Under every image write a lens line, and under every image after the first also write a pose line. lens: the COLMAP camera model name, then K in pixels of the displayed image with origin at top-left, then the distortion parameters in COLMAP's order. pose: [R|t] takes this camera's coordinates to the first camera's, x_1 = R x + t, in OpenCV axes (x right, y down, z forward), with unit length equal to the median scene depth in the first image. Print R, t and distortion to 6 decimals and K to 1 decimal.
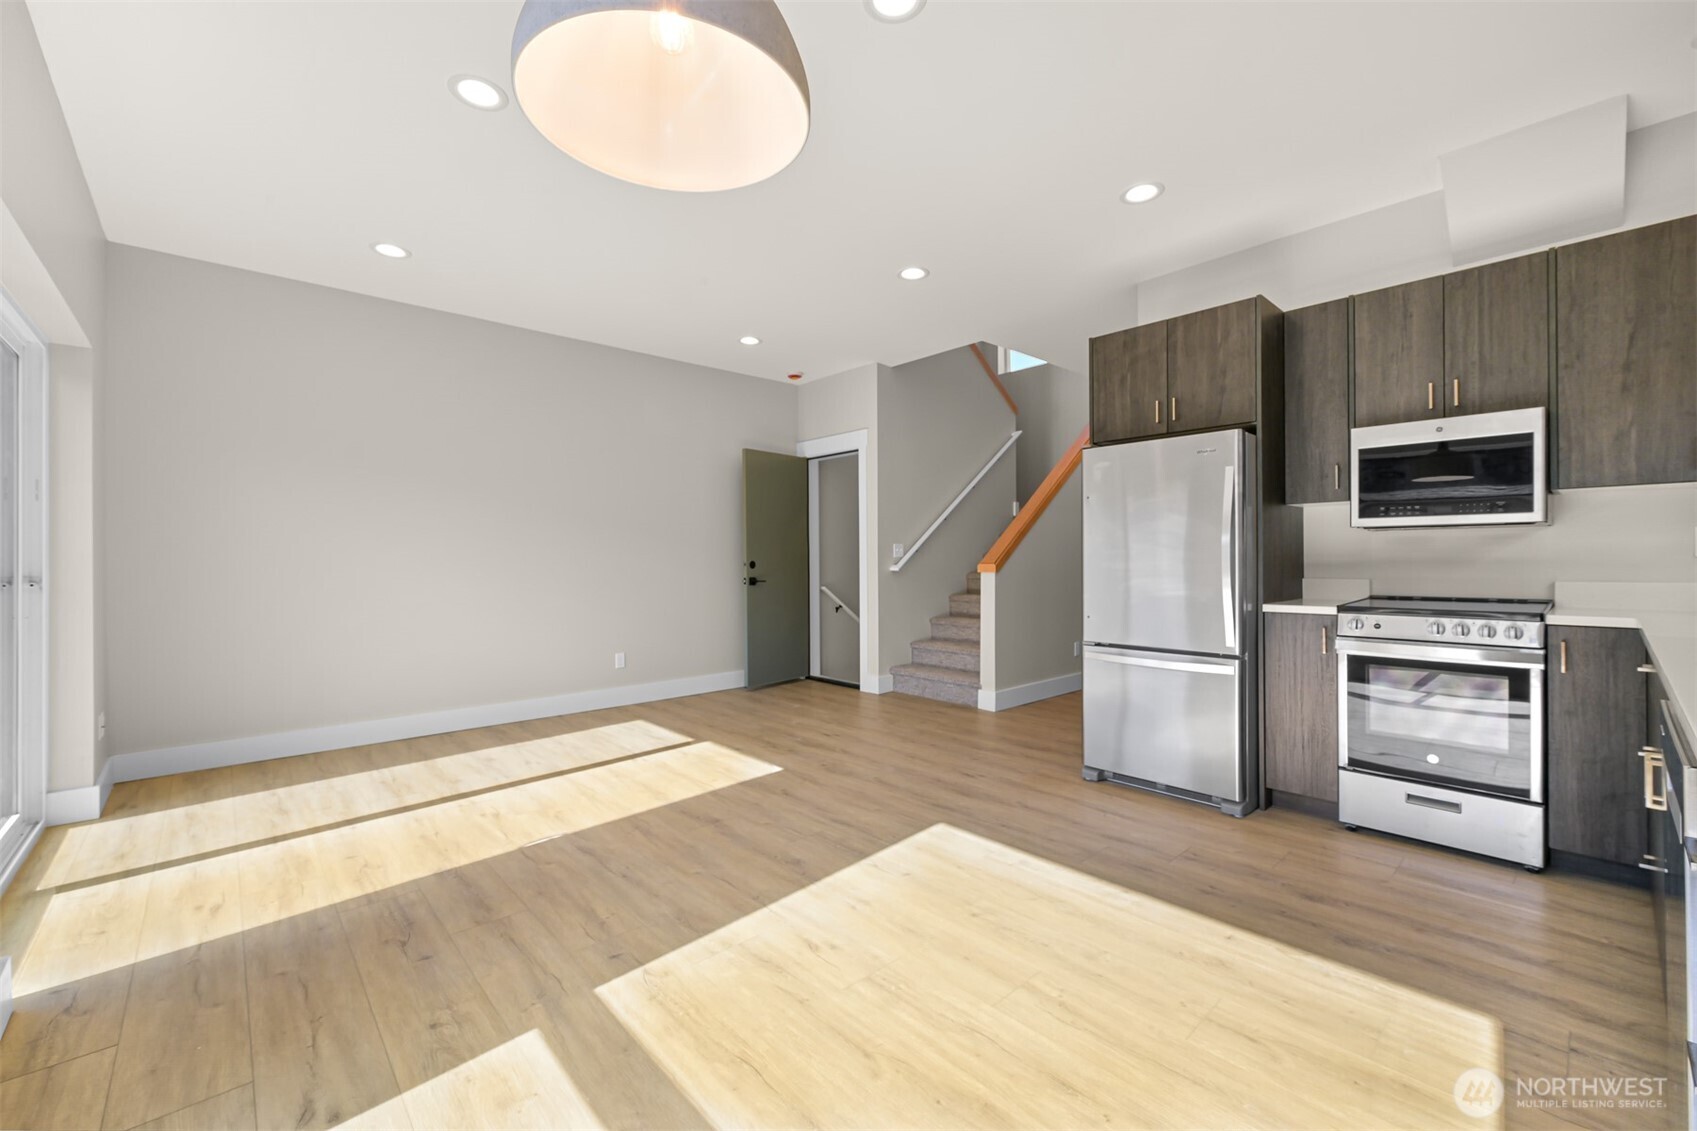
lens RADIAL K [[687.7, 0, 850.7], [0, 687.7, 560.0], [0, 0, 1]] dist [-0.000977, -0.000143]
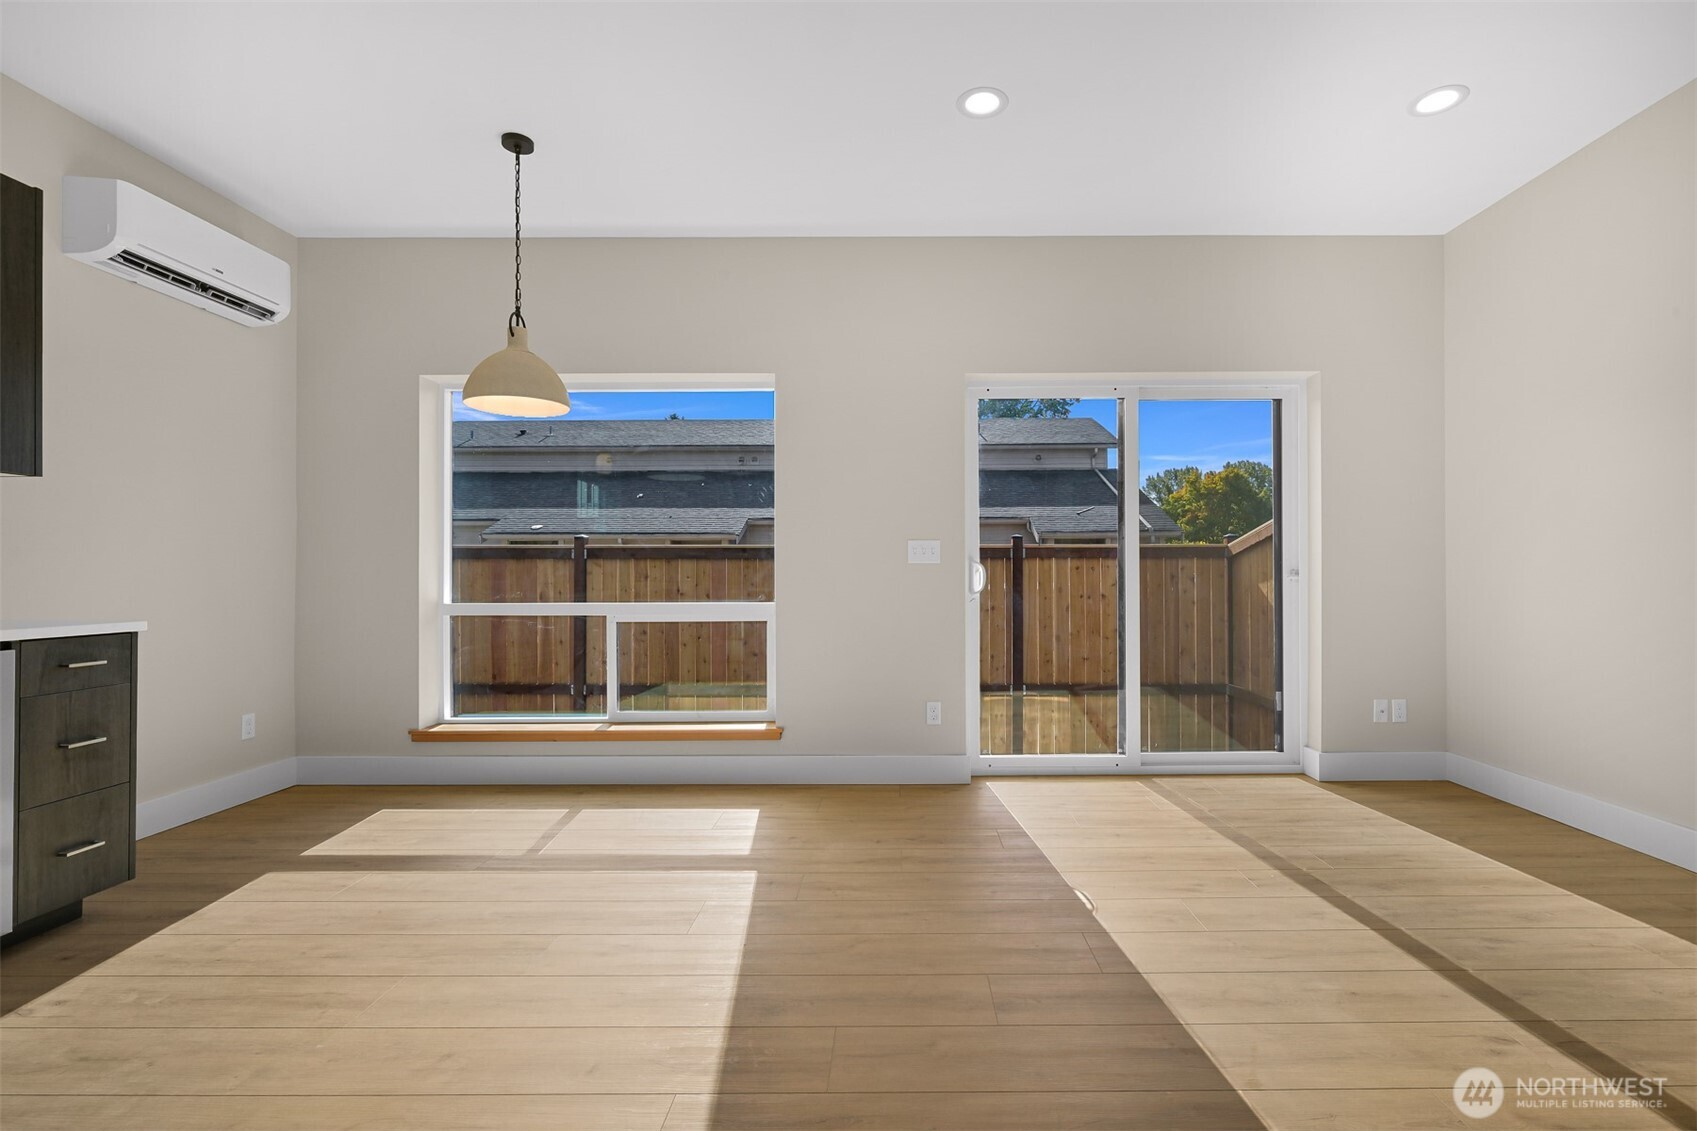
lens RADIAL K [[764.2, 0, 900.5], [0, 764.2, 568.5], [0, 0, 1]] dist [-0.001187, -0.000001]
pose [[-0.678500, 0.001677, -0.734598, 0.300866], [0.007698, 0.999959, -0.004828, 0.020967], [0.734560, -0.008931, -0.678485, 1.291750]]
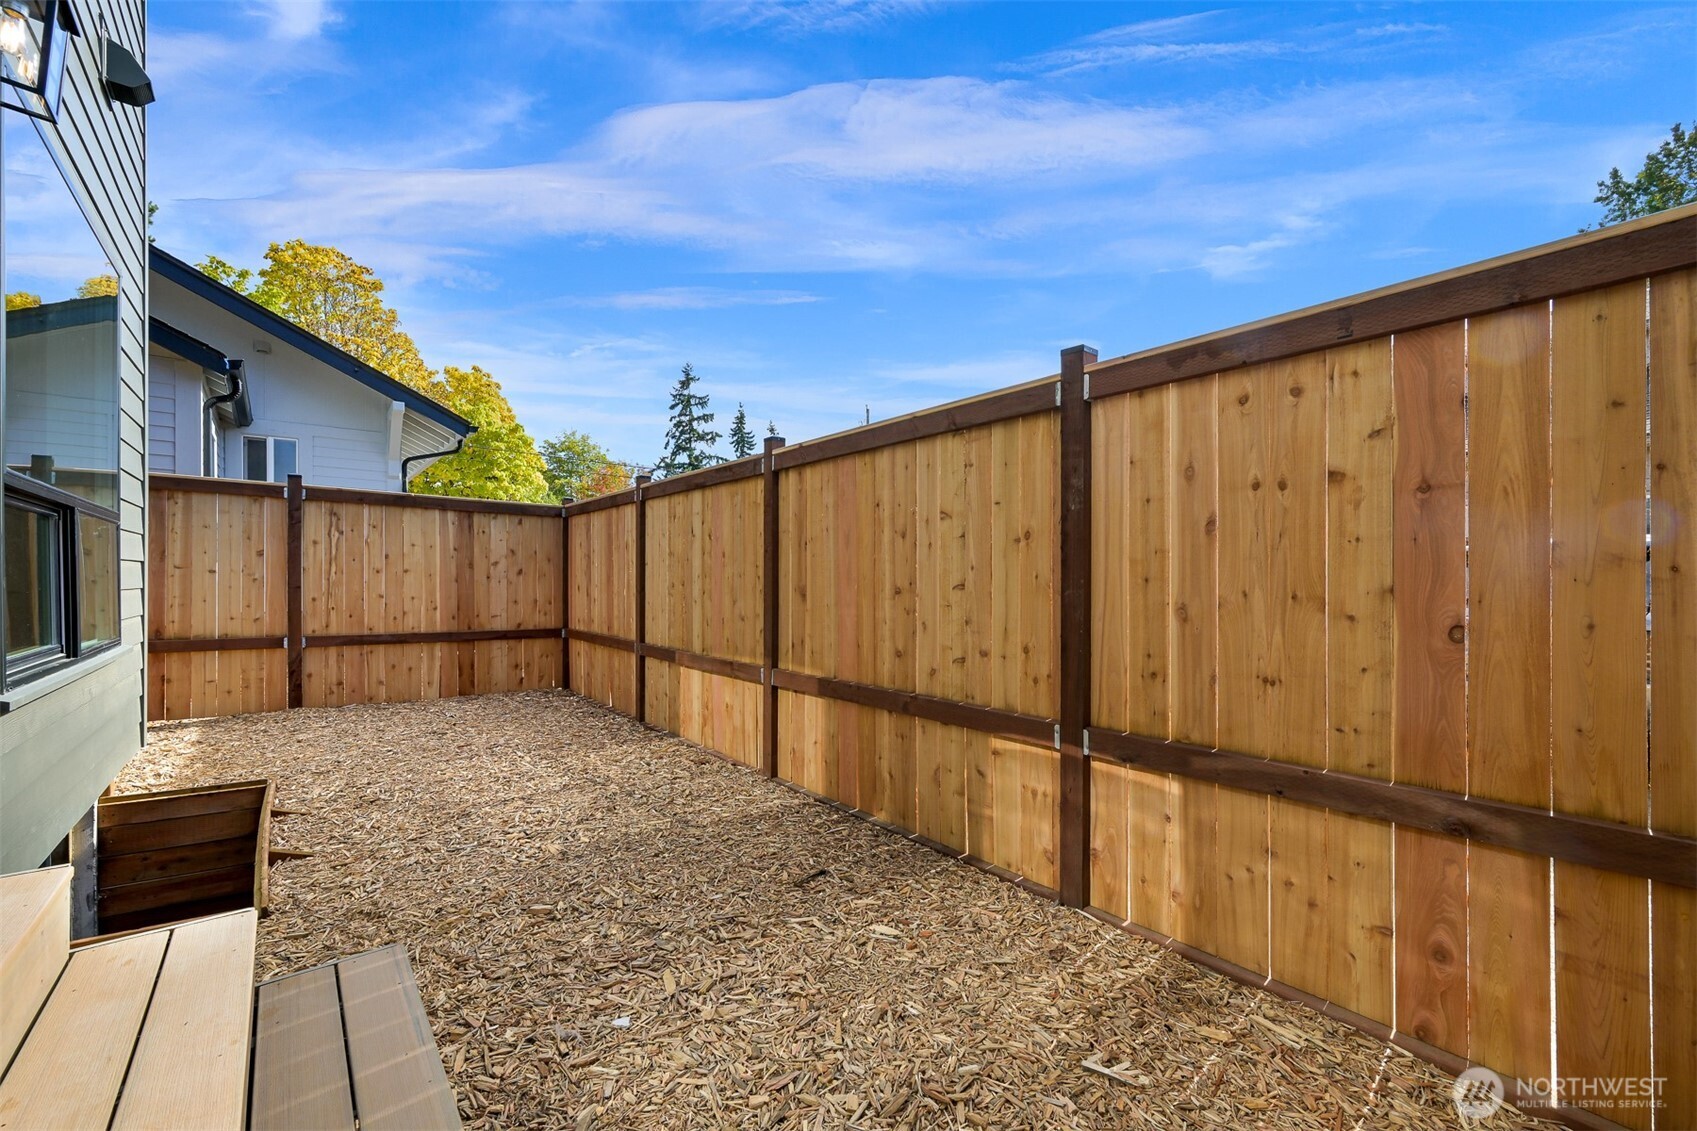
lens RADIAL K [[692.6, 0, 848.9], [0, 692.6, 579.4], [0, 0, 1]] dist [0.000407, 0.000037]
pose [[-0.998033, 0.004796, 0.062501, -1.319046], [0.004660, 0.999986, -0.002317, 0.180324], [-0.062511, -0.002021, -0.998042, 0.848675]]
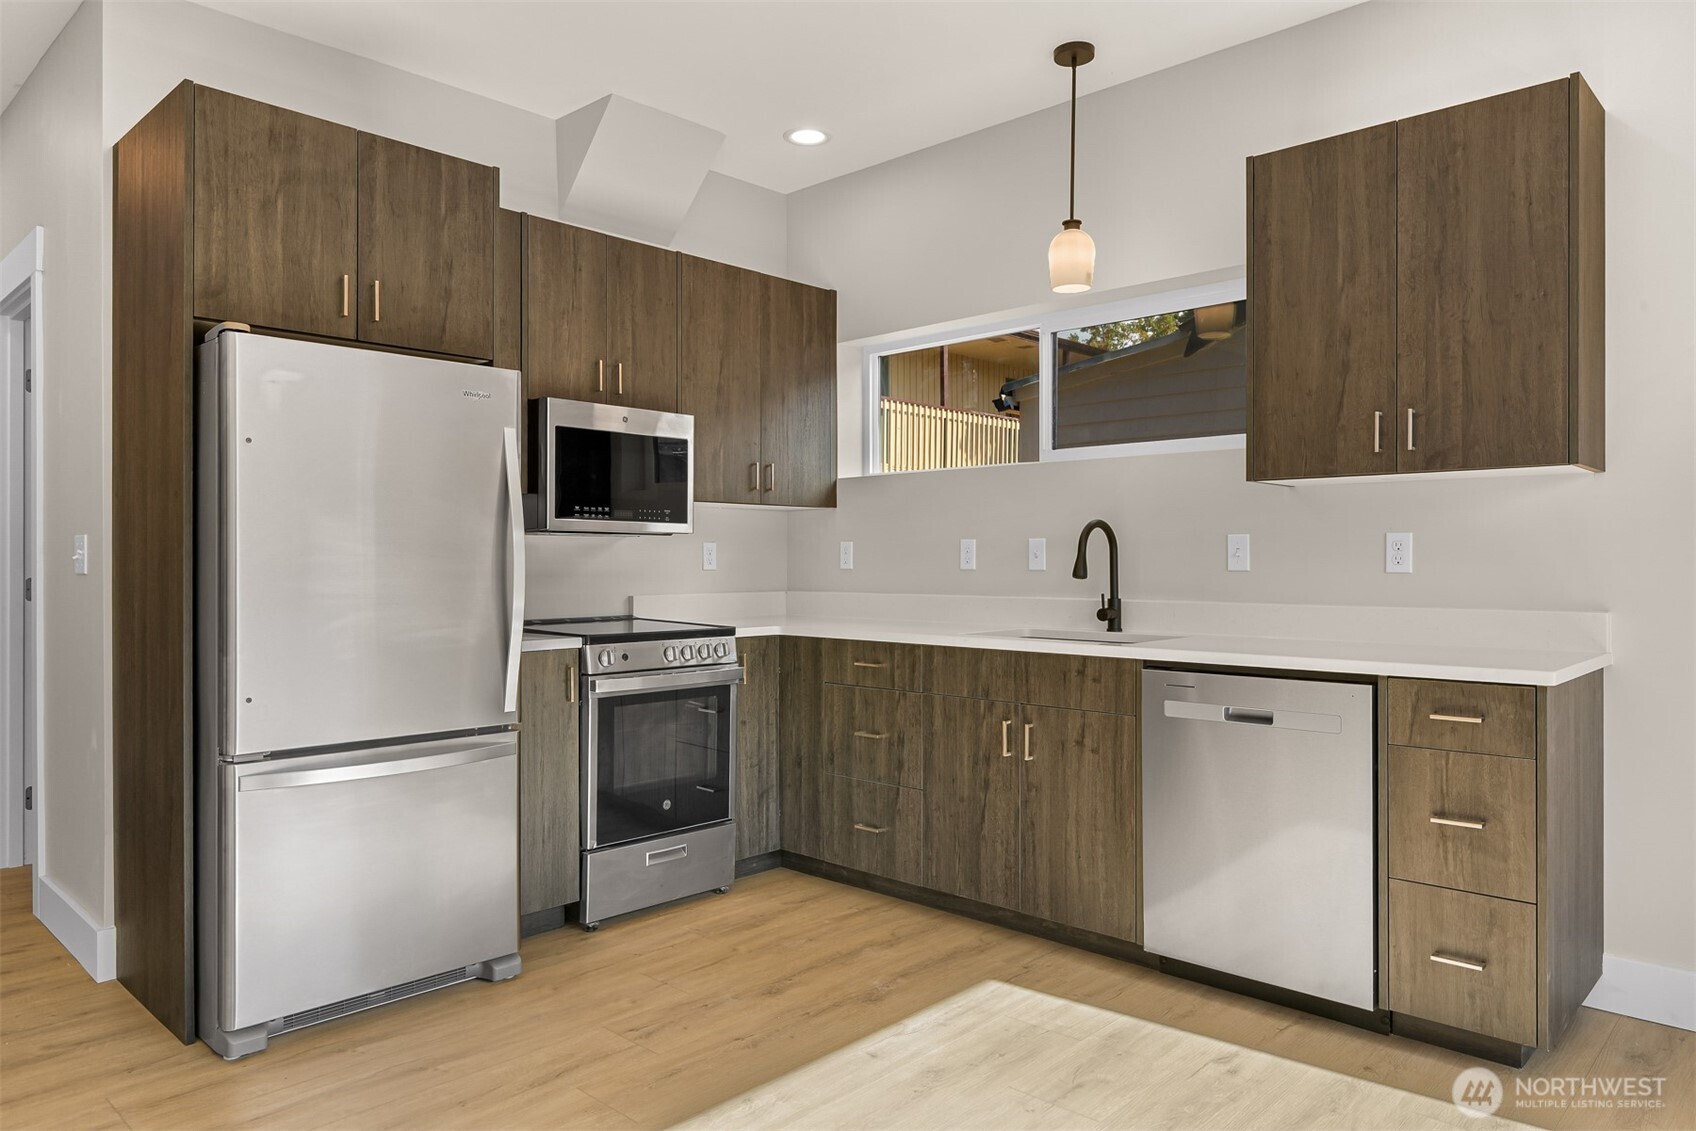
lens RADIAL K [[1108.7, 0, 851.2], [0, 1108.7, 562.0], [0, 0, 1]] dist [-0.003597, -0.000369]
pose [[-0.069201, 0.006094, 0.997584, -0.463980], [0.000421, 0.999981, -0.006079, -0.005042], [-0.997603, -0.000001, -0.069202, 0.721048]]
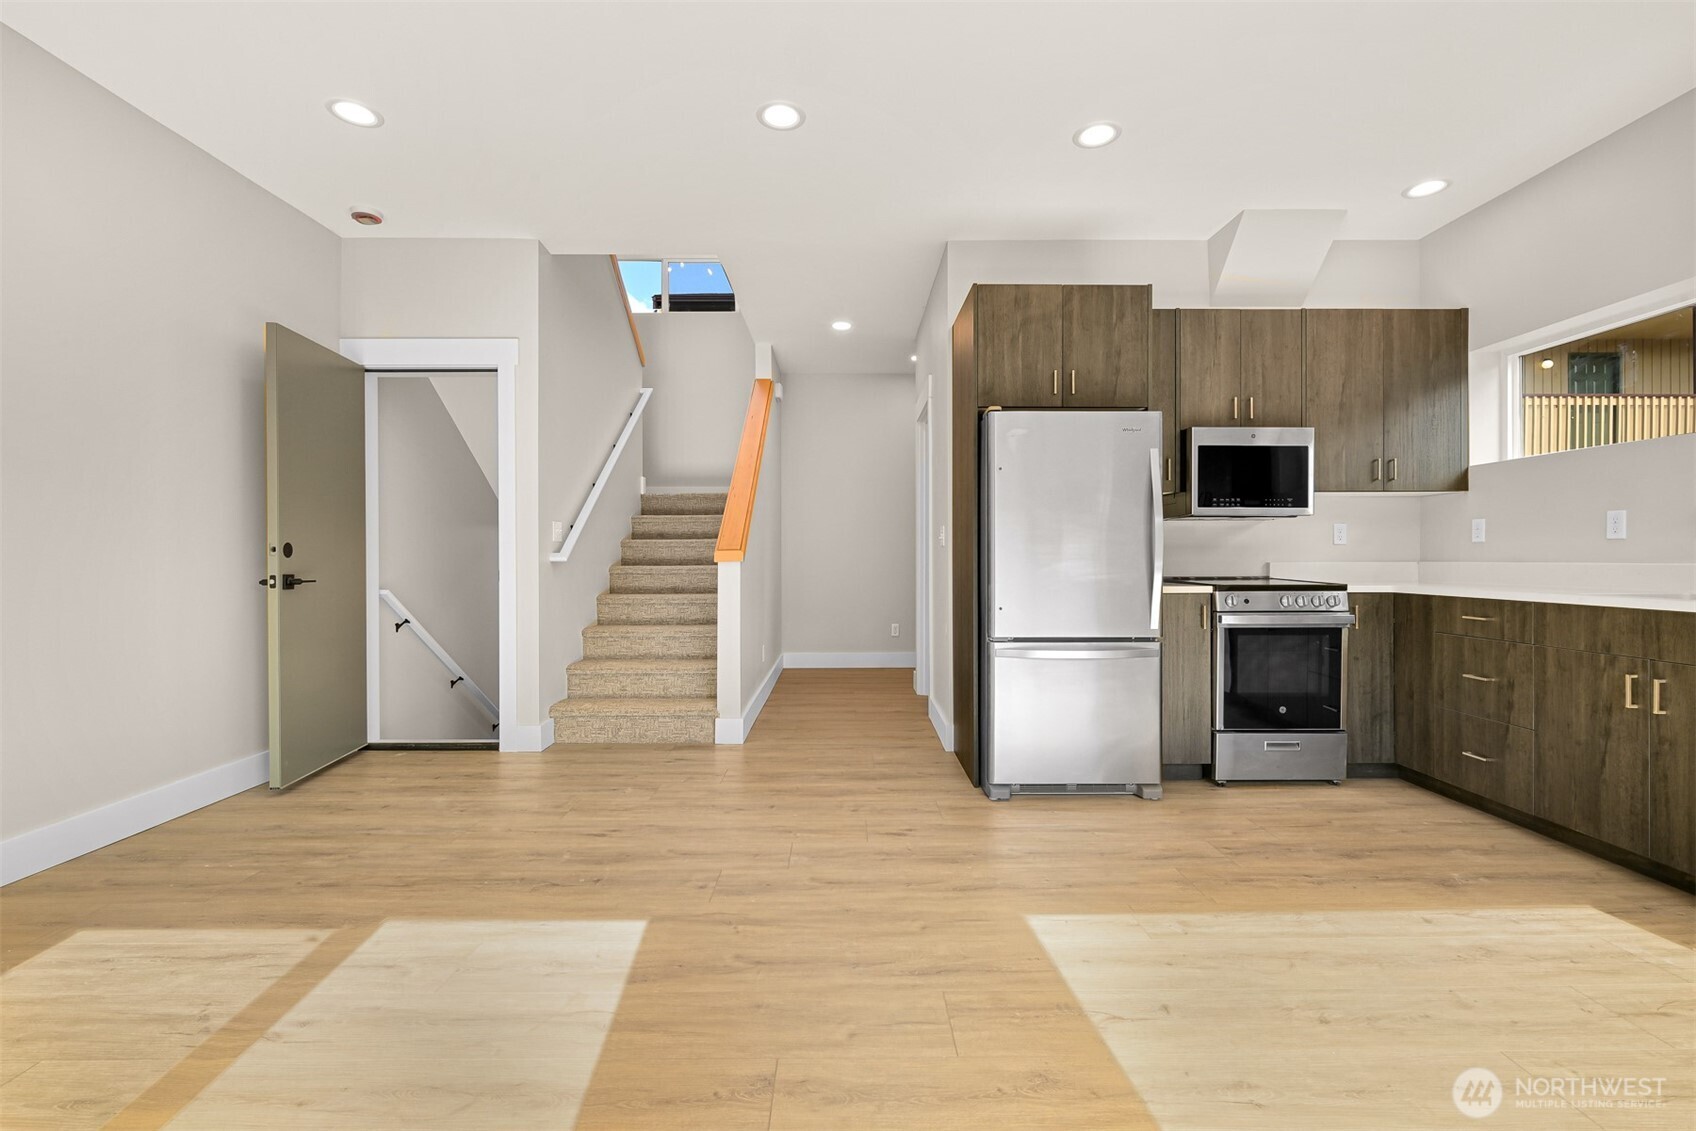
lens RADIAL K [[721.4, 0, 849.6], [0, 721.4, 559.3], [0, 0, 1]] dist [-0.001539, -0.000103]
pose [[0.670531, 0.002291, 0.741878, -0.490894], [-0.002191, 0.999997, -0.001109, 0.025736], [-0.741878, -0.000882, 0.670534, 0.598118]]
